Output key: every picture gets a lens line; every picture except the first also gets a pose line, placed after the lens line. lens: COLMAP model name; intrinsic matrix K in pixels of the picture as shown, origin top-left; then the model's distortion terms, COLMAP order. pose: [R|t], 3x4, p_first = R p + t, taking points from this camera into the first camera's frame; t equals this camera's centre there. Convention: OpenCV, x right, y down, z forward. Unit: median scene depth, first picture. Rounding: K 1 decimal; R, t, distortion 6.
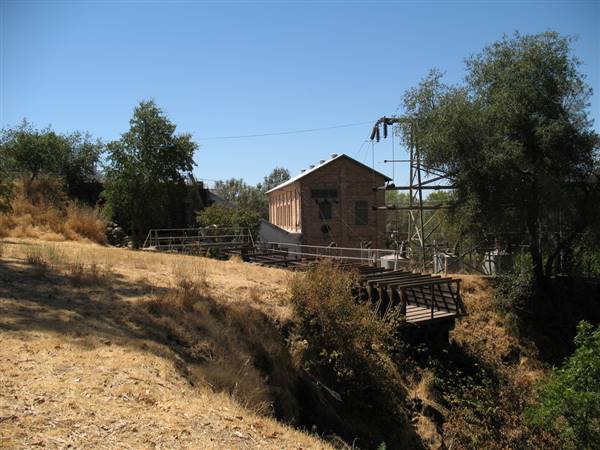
lens RADIAL K [[491.2, 0, 300.0], [0, 491.2, 225.0], [0, 0, 1]] dist [0.005510, 0.000978]
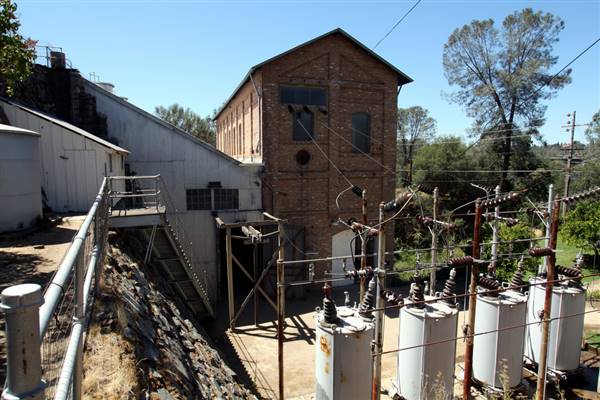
lens RADIAL K [[390.4, 0, 300.0], [0, 390.4, 200.0], [0, 0, 1]] dist [-0.002050, -0.000352]
pose [[0.990602, 0.012564, 0.136195, -0.014736], [-0.025235, 0.995466, 0.091711, 0.015368], [-0.134425, -0.094286, 0.986428, 0.510025]]
